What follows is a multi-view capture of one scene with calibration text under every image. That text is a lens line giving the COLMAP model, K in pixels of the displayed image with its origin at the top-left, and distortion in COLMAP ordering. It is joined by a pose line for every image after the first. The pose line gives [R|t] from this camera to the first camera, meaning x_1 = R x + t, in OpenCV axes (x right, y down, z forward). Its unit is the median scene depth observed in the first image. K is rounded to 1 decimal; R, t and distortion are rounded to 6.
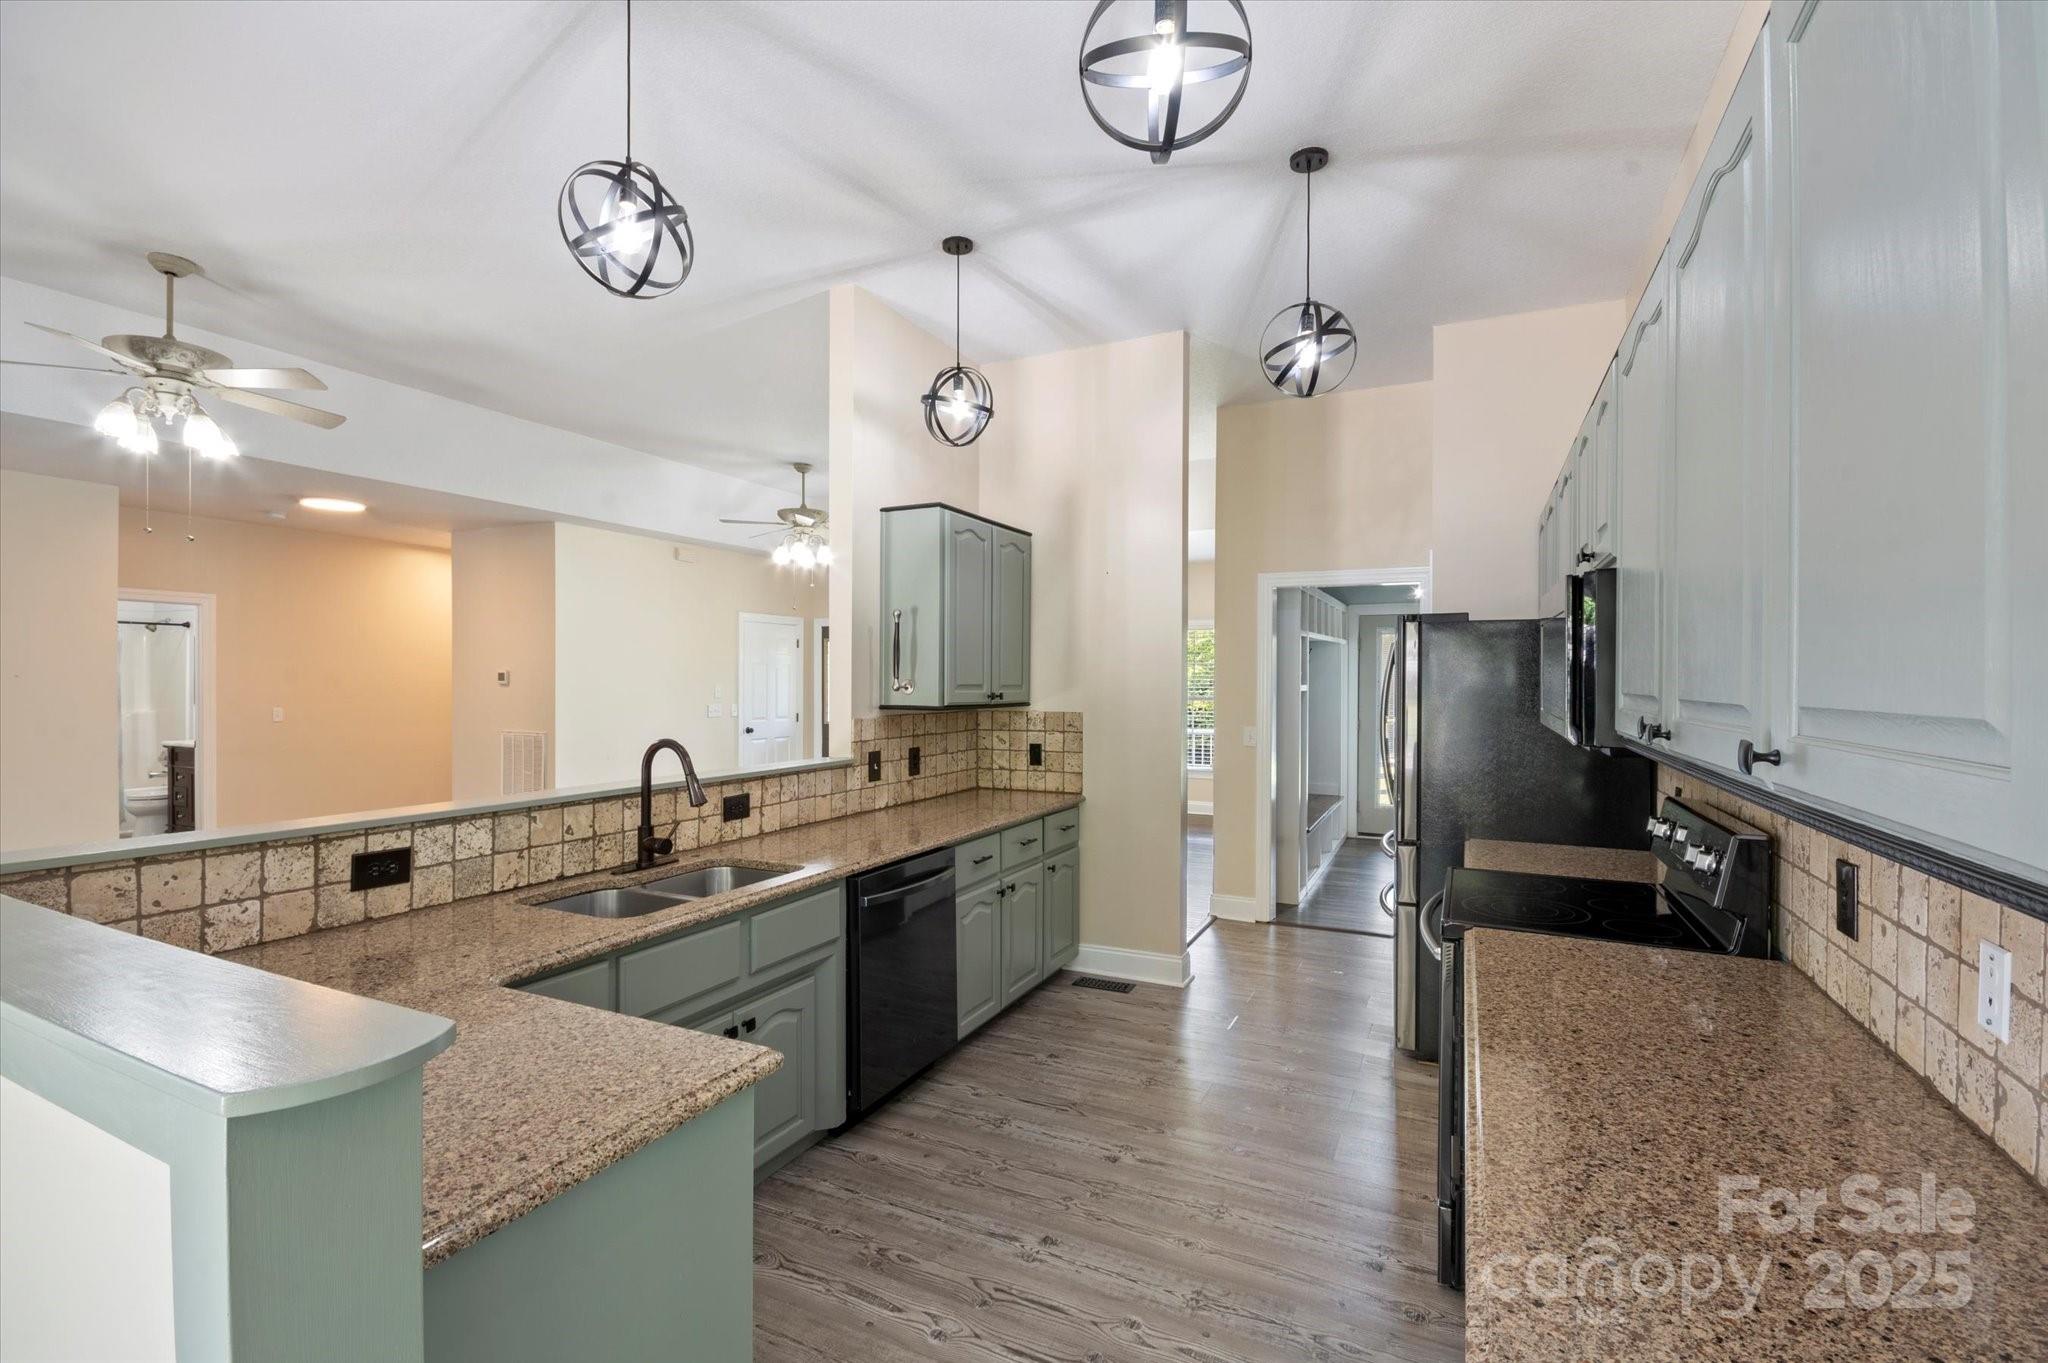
lens RADIAL K [[908.7, 0, 965.8], [0, 908.7, 686.5], [0, 0, 1]] dist [-0.002917, -0.000087]
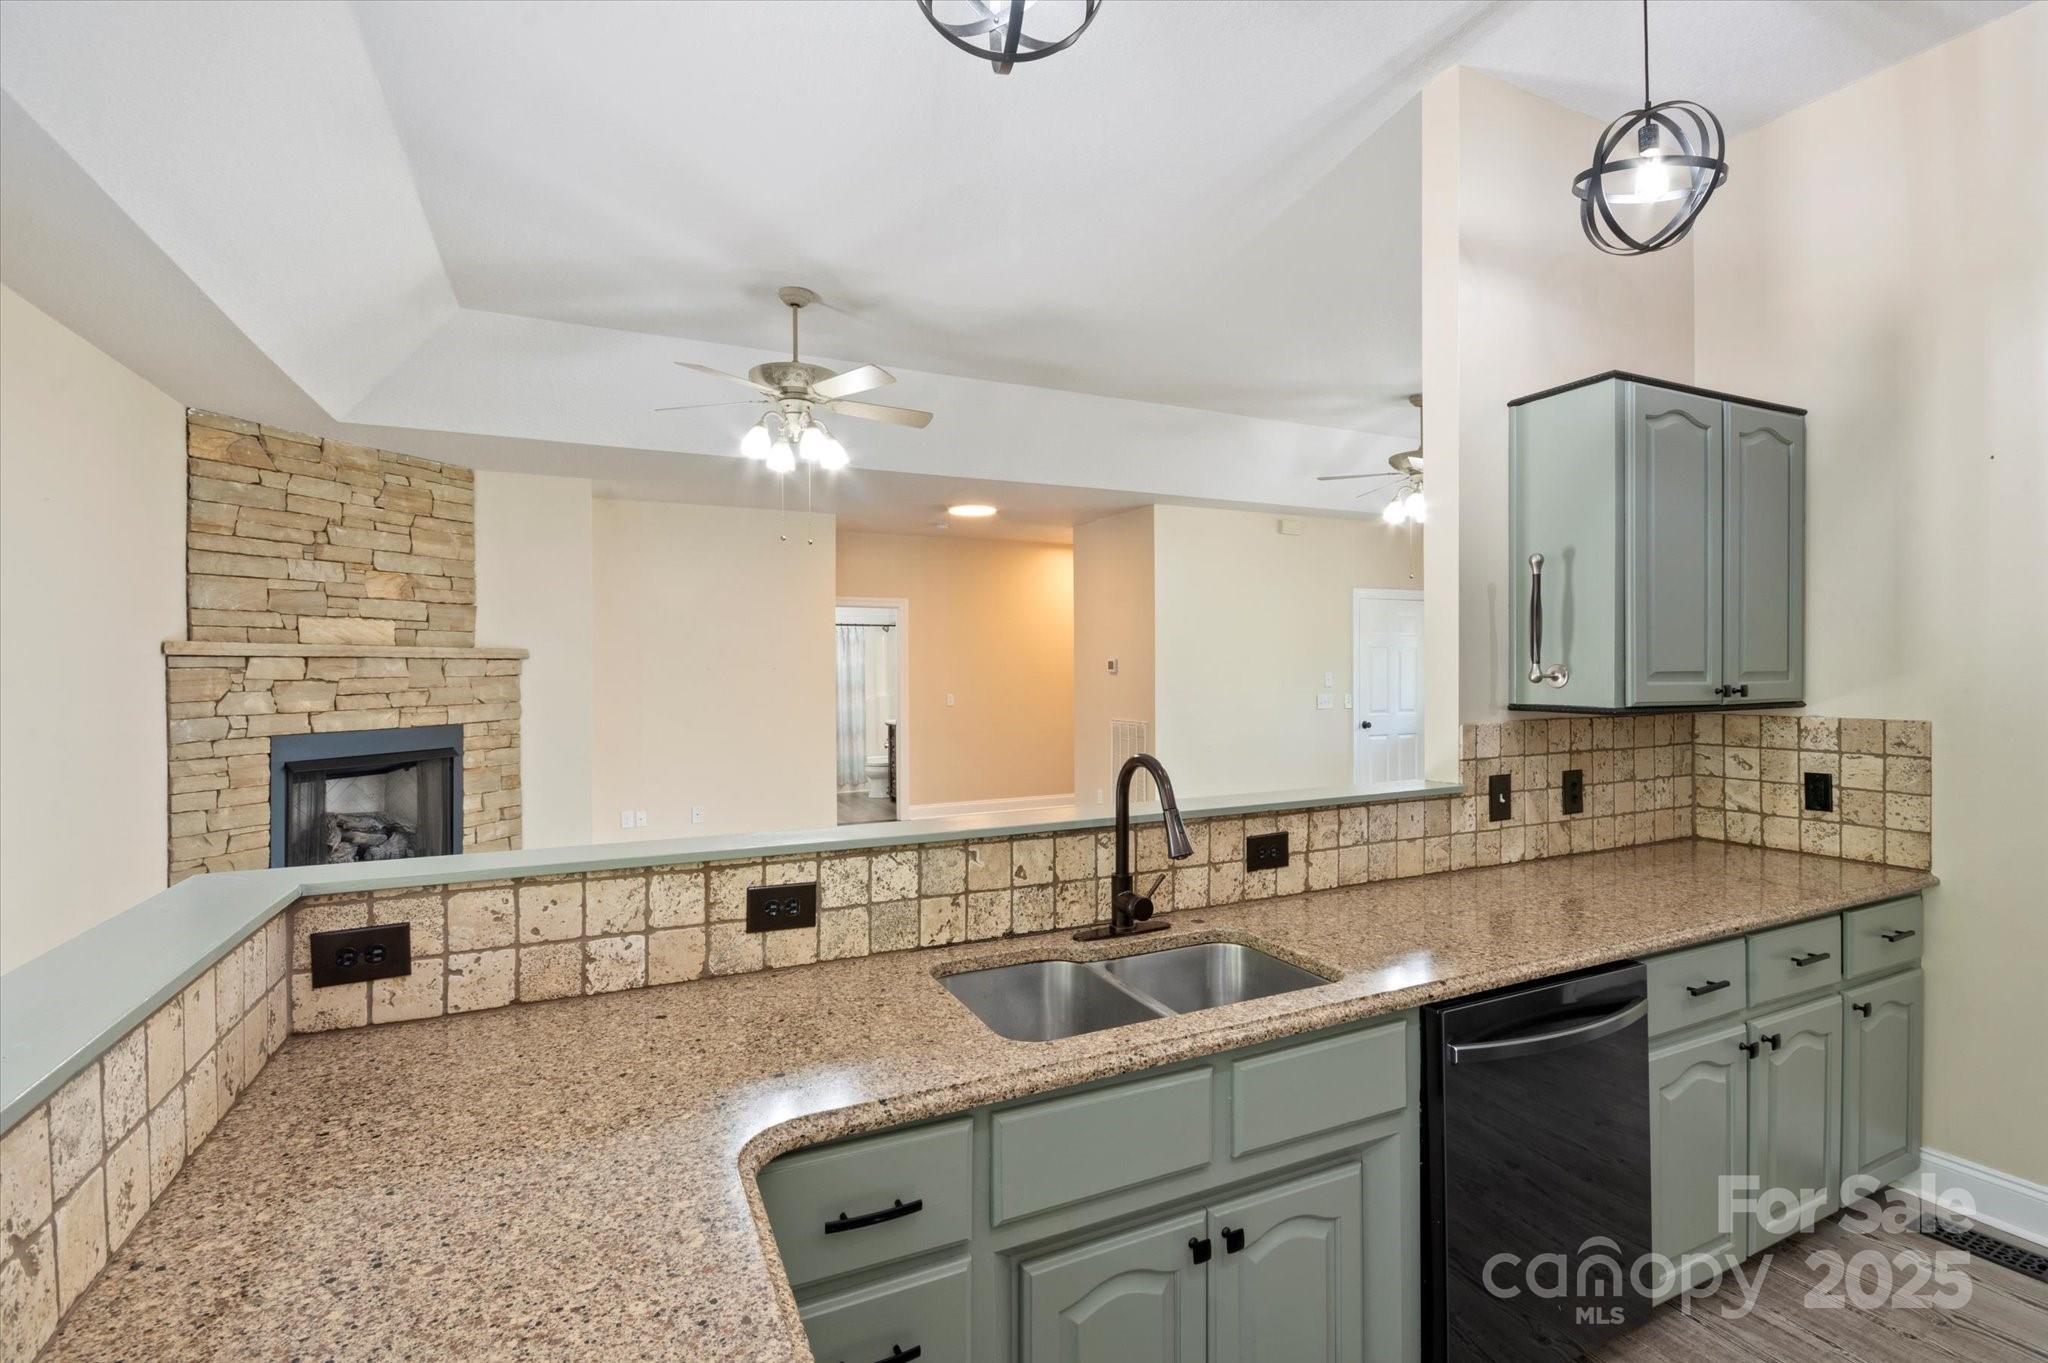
lens RADIAL K [[920.1, 0, 1030.4], [0, 920.1, 673.2], [0, 0, 1]] dist [-0.005102, 0.000283]
pose [[0.818992, -0.004794, -0.573785, 0.002459], [0.004989, 0.999987, -0.001234, -0.002845], [0.573783, -0.001852, 0.819005, 0.313364]]
